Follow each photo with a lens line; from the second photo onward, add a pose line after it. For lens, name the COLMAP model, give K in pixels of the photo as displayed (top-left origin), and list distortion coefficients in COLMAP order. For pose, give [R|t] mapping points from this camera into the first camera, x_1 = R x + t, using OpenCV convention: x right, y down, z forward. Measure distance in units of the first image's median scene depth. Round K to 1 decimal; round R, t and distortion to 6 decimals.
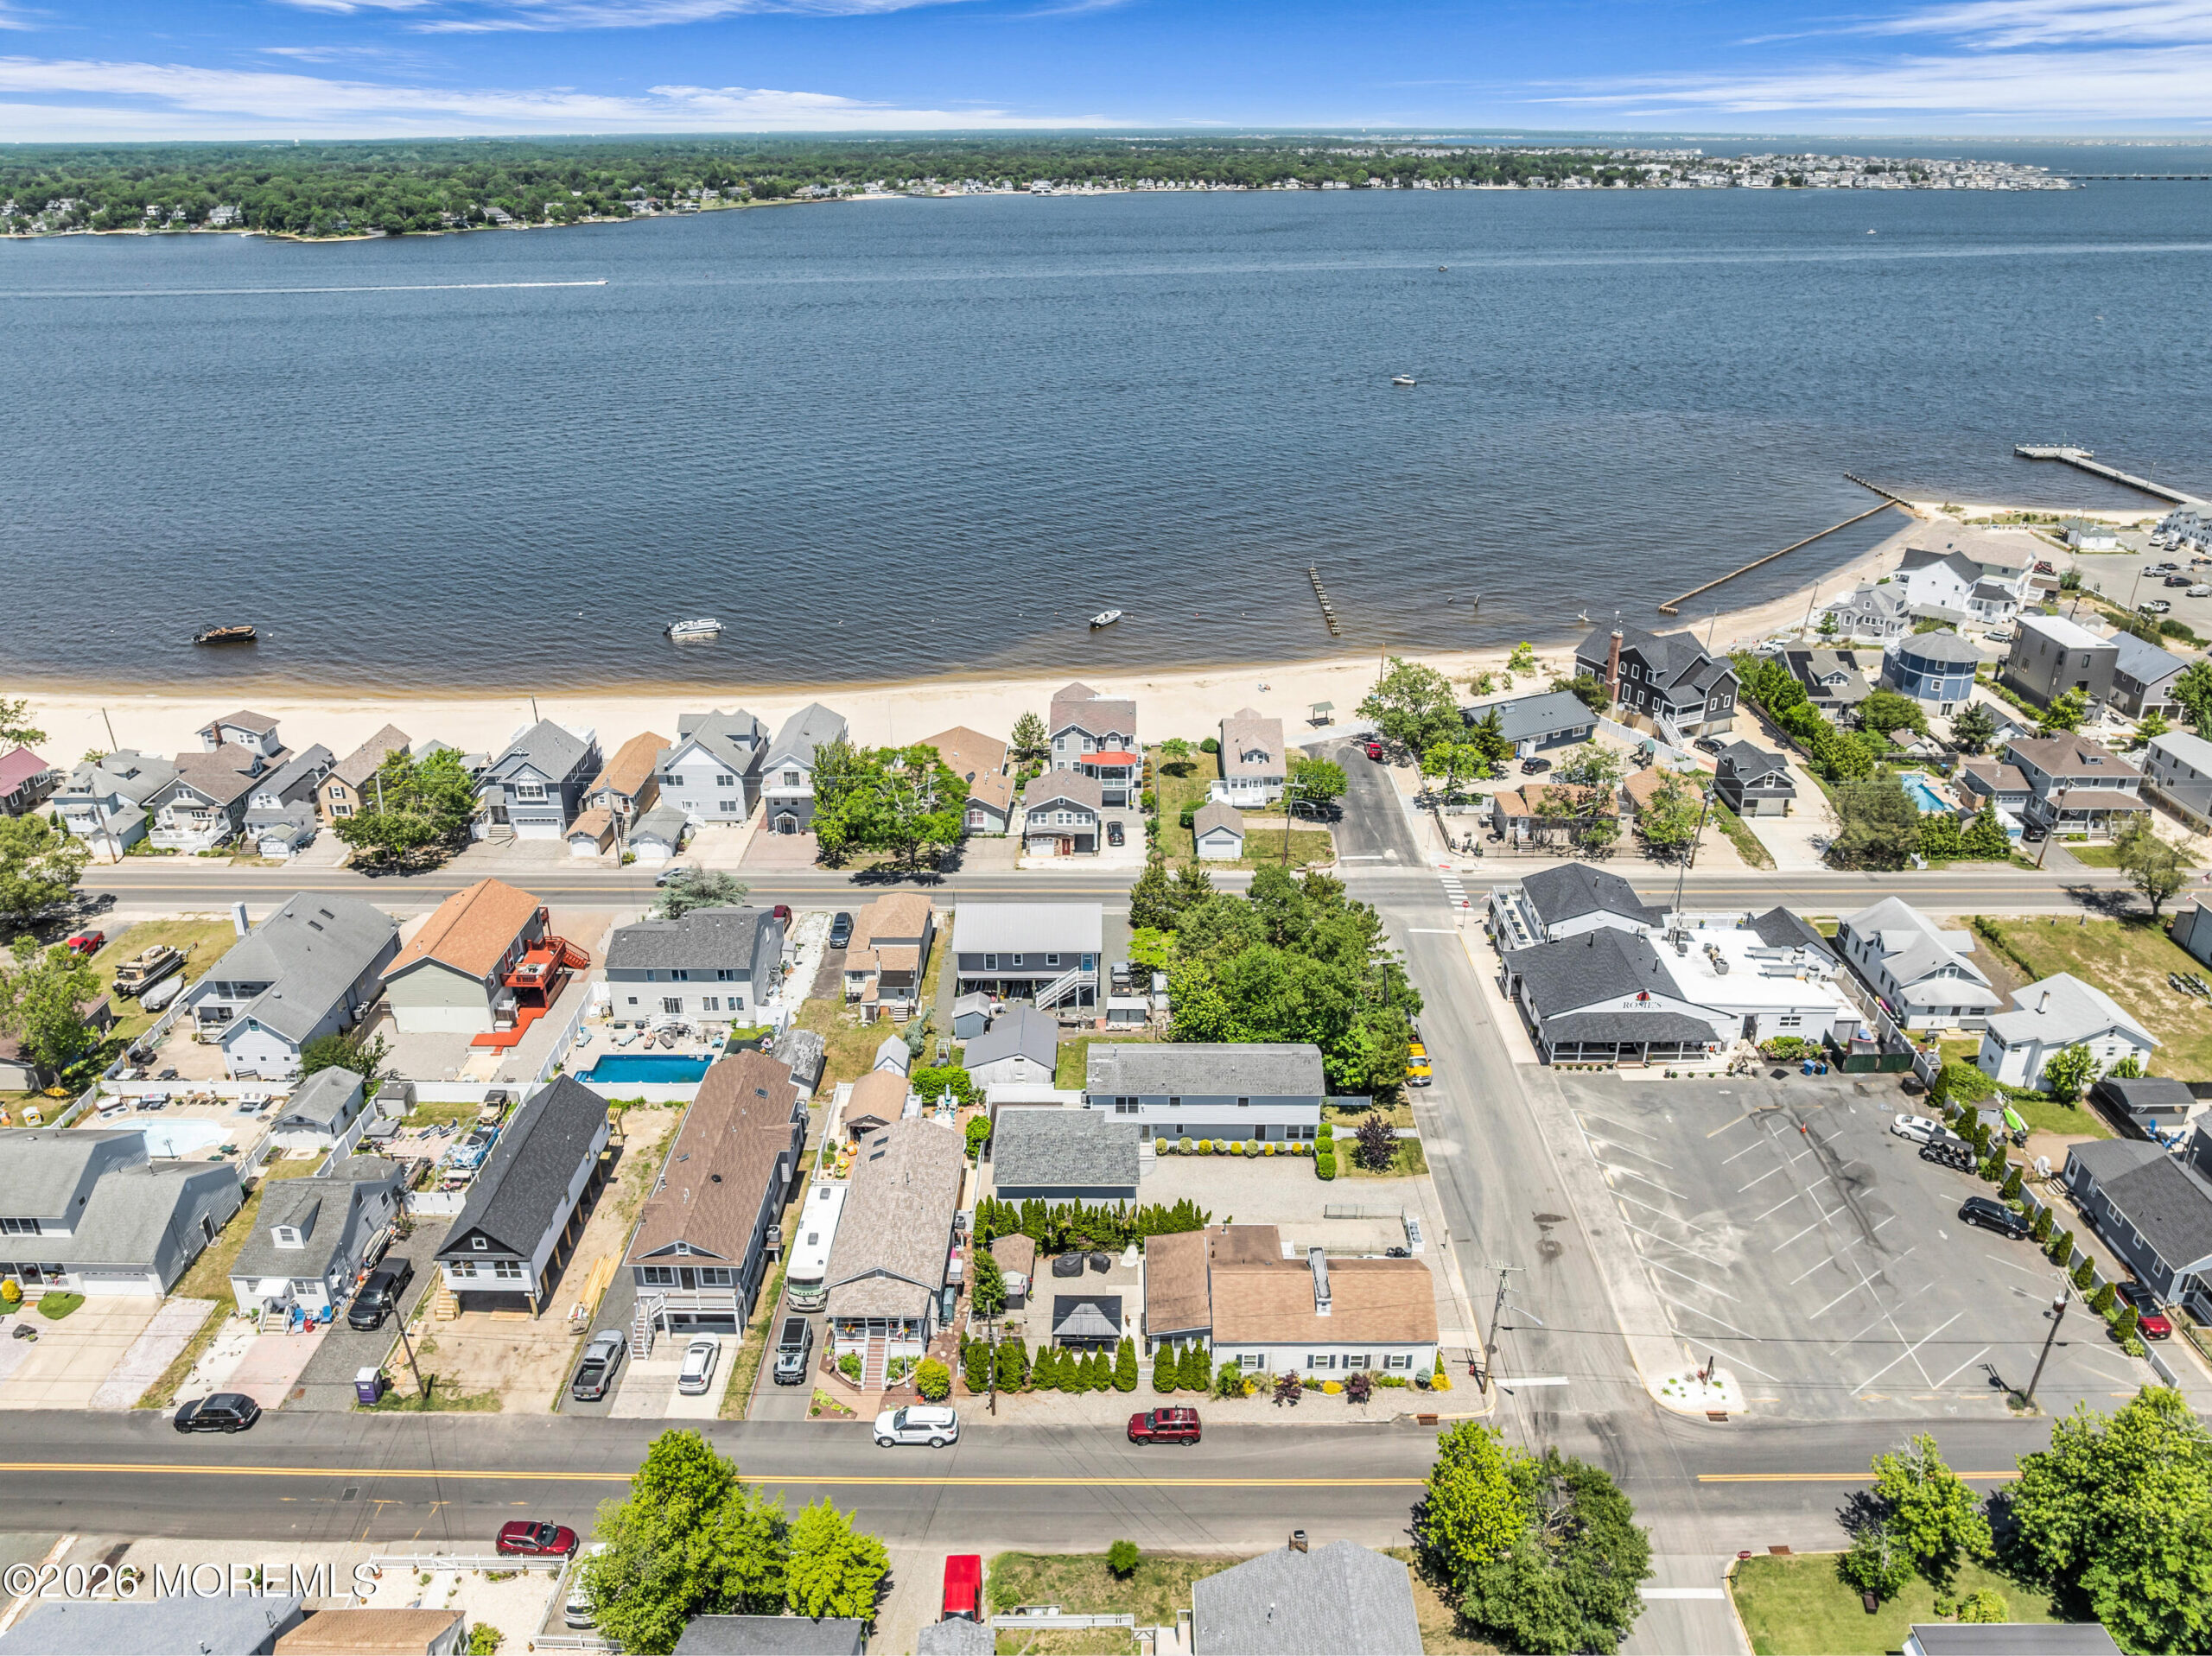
lens RADIAL K [[1585.0, 0, 1113.2], [0, 1585.0, 824.9], [0, 0, 1]] dist [-0.074798, 0.048123]
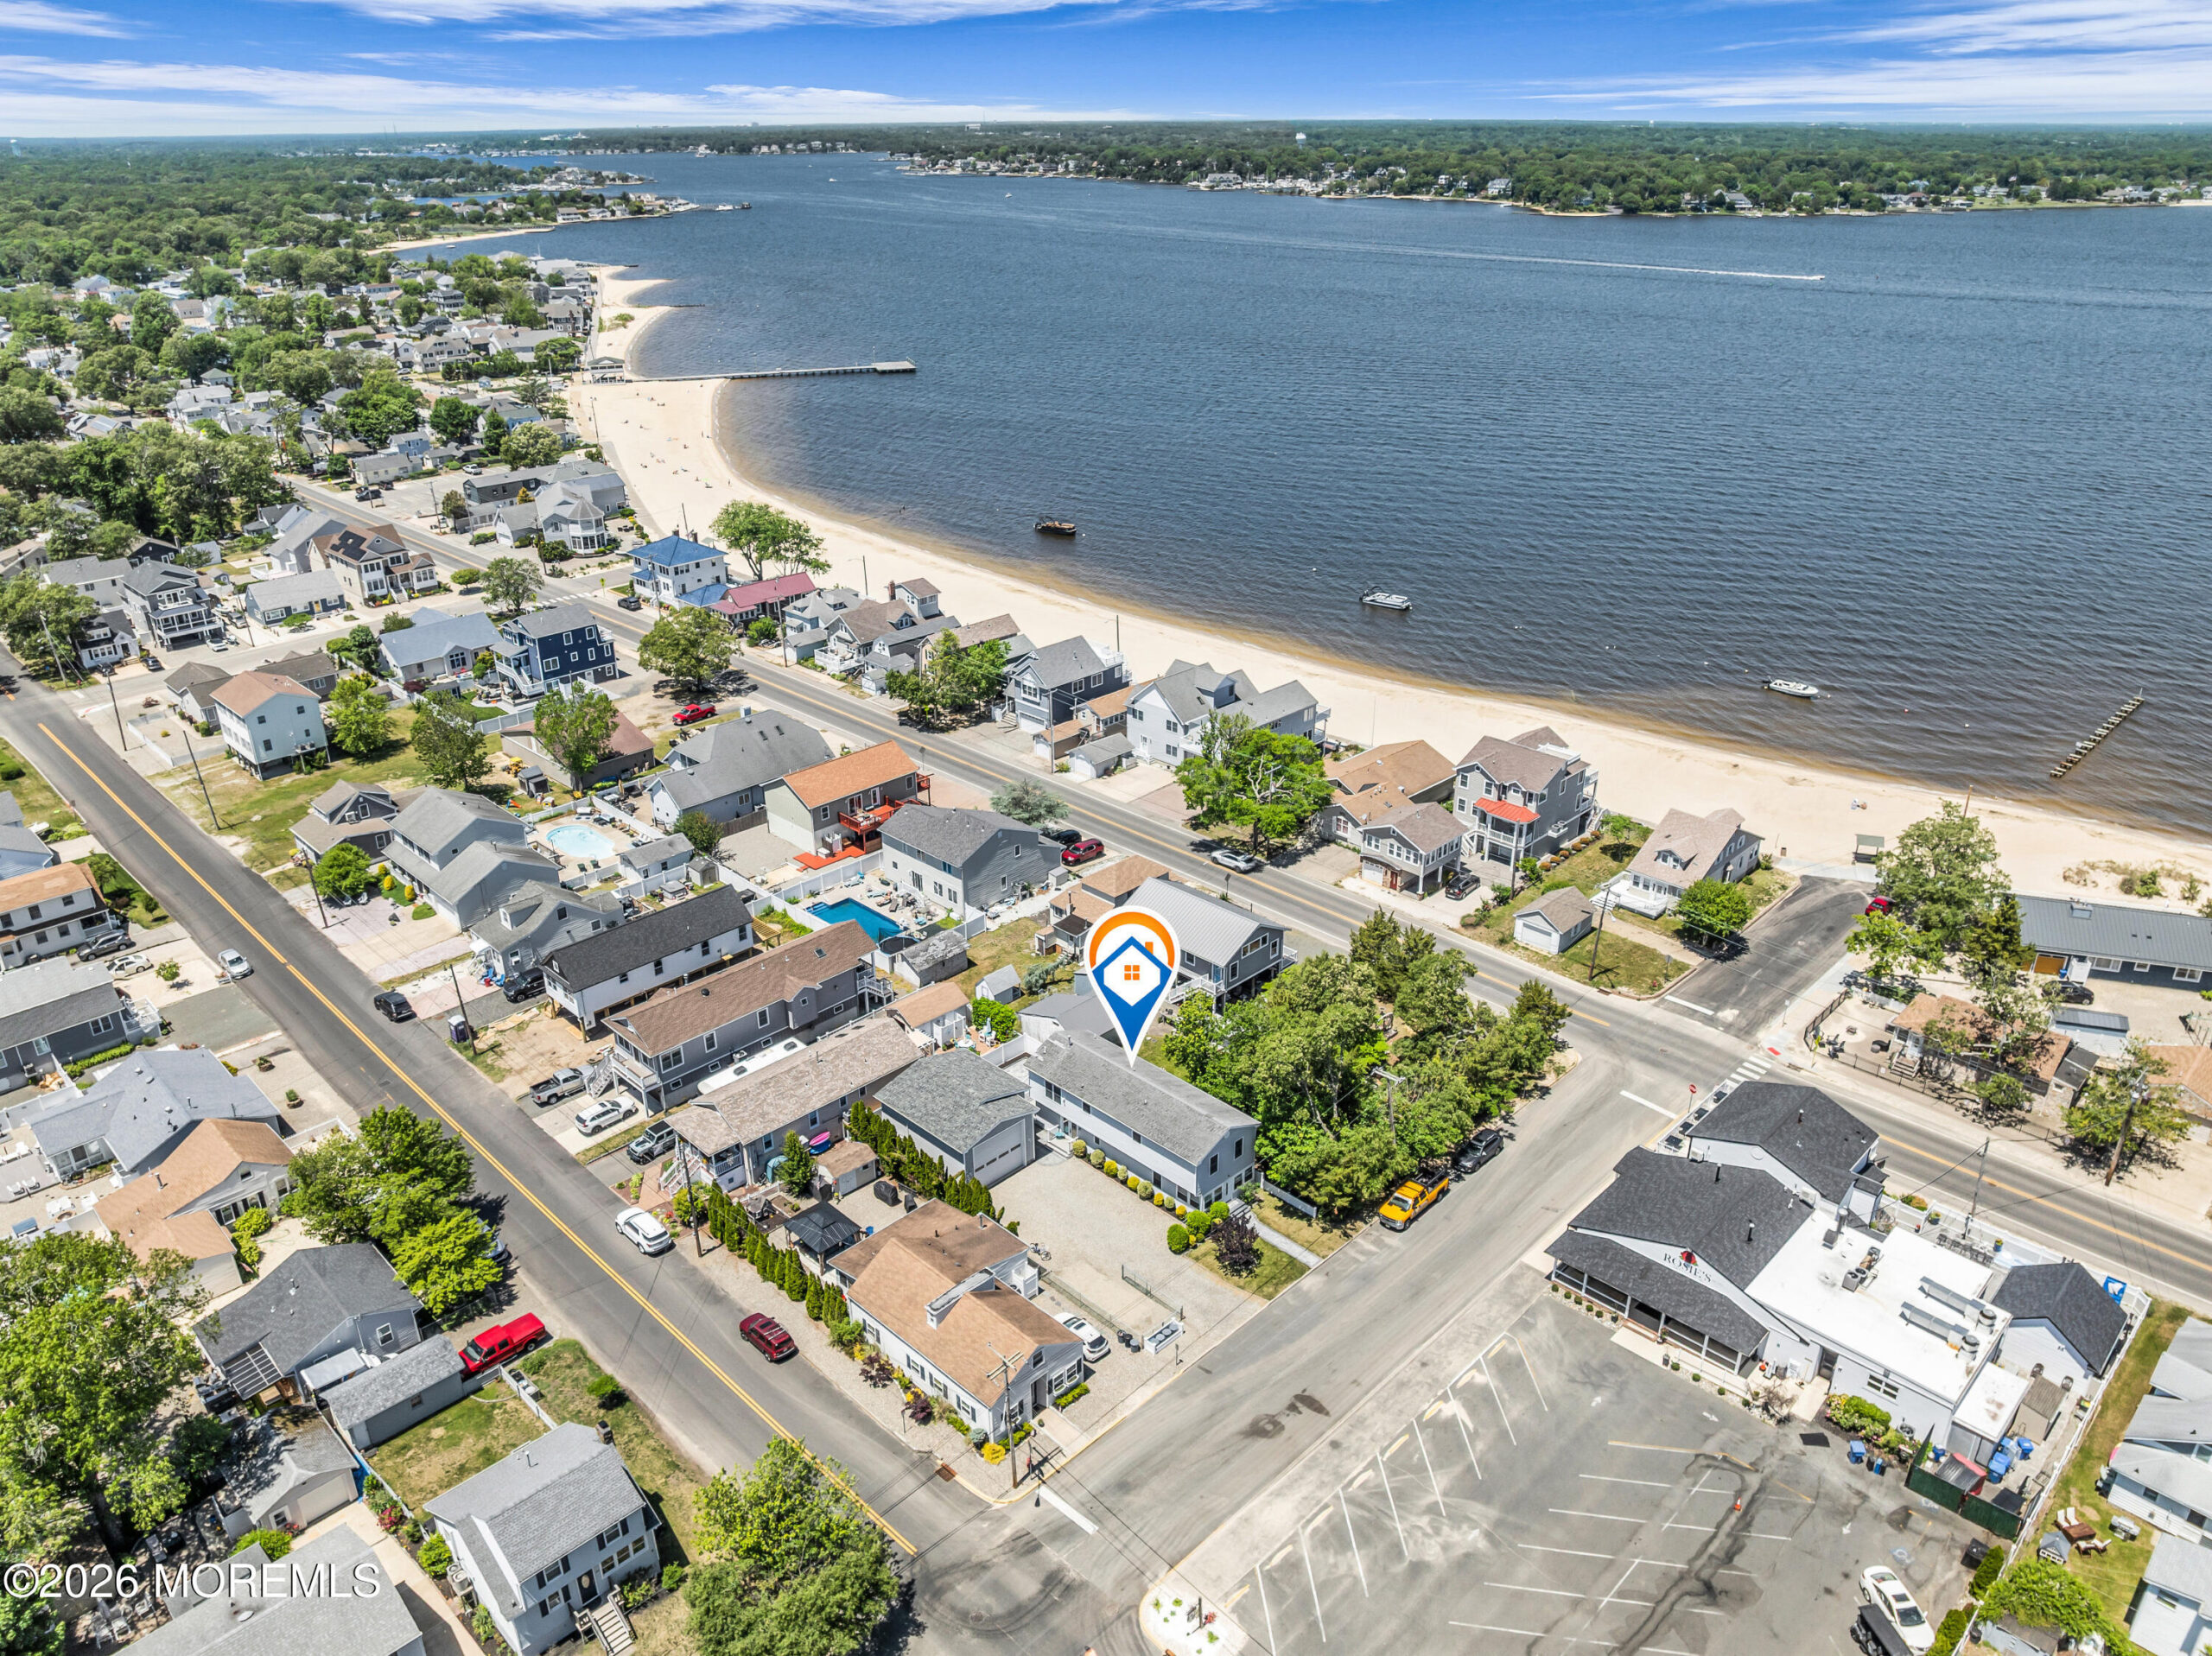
lens RADIAL K [[1585.0, 0, 1113.2], [0, 1585.0, 824.9], [0, 0, 1]] dist [-0.074798, 0.048123]
pose [[0.709902, 0.288103, -0.642679, 0.437692], [-0.282634, 0.952343, 0.114723, -0.076825], [0.645103, 0.100201, 0.757497, 0.169684]]
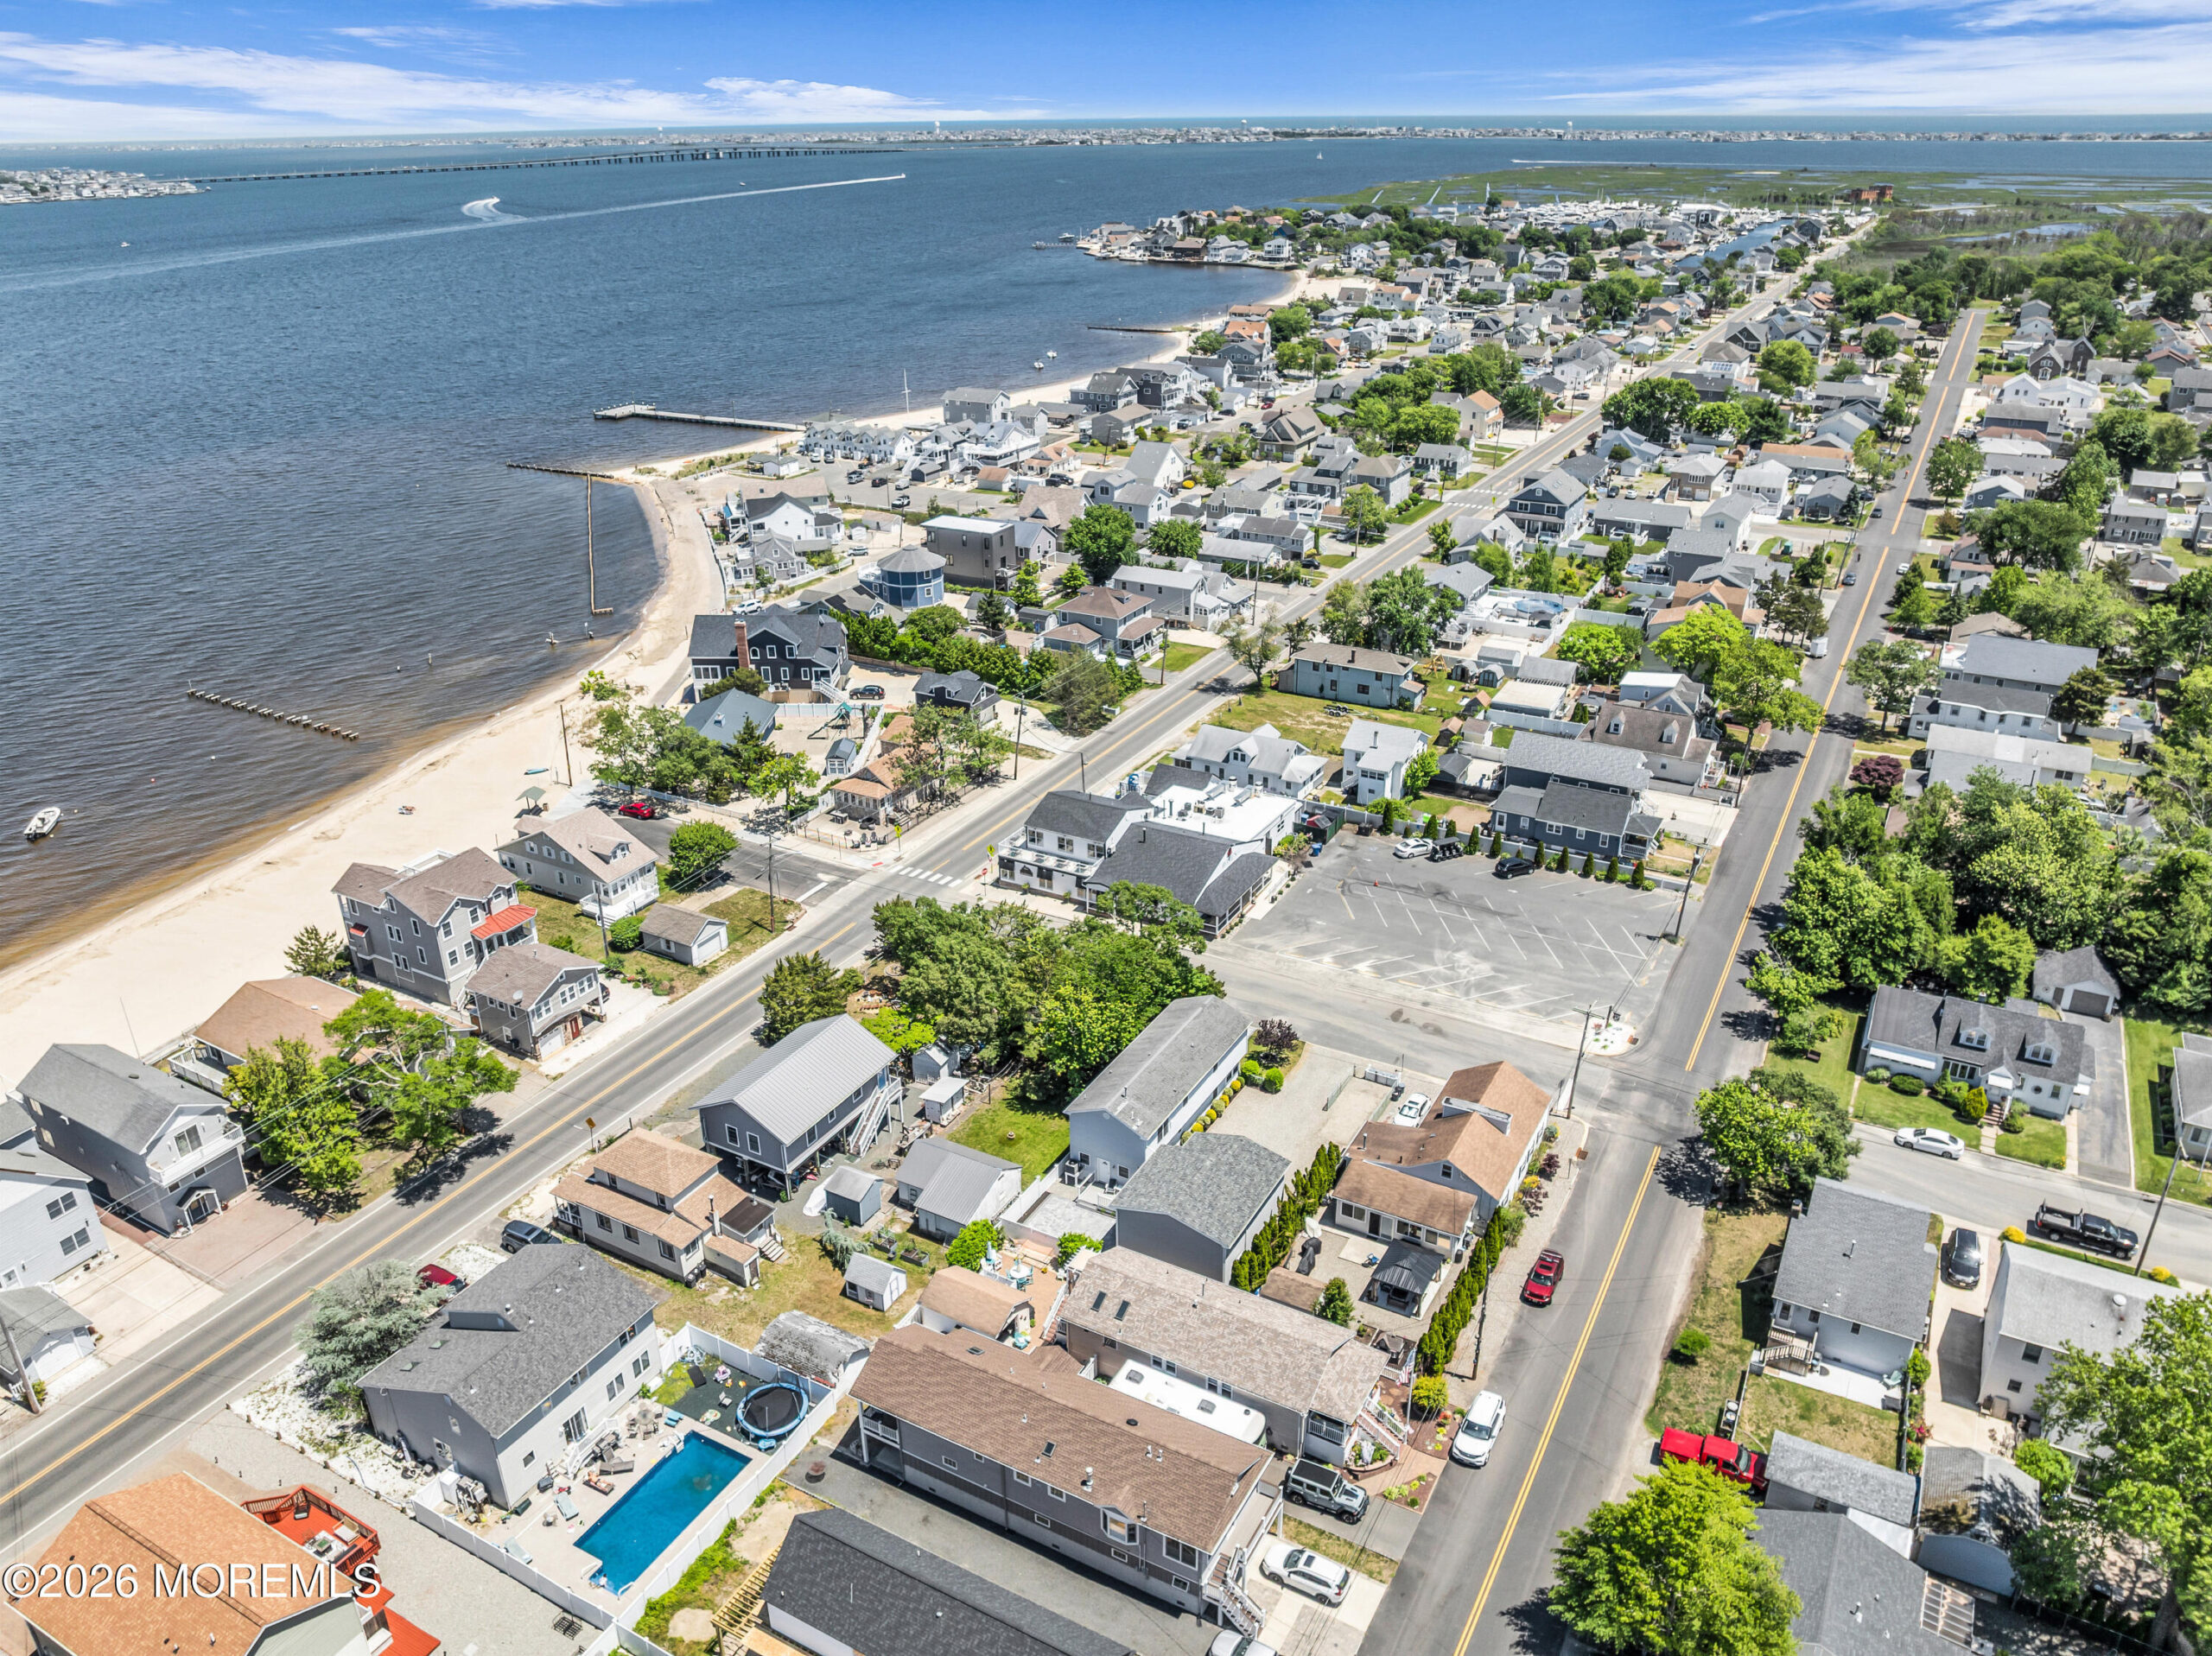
lens RADIAL K [[1545.2, 0, 1133.0], [0, 1545.2, 749.5], [0, 0, 1]] dist [-0.030826, -0.002419]
pose [[0.472820, -0.331463, 0.816439, -0.475035], [0.363251, 0.917479, 0.162116, -0.135973], [-0.802801, 0.219920, 0.554207, 0.300921]]
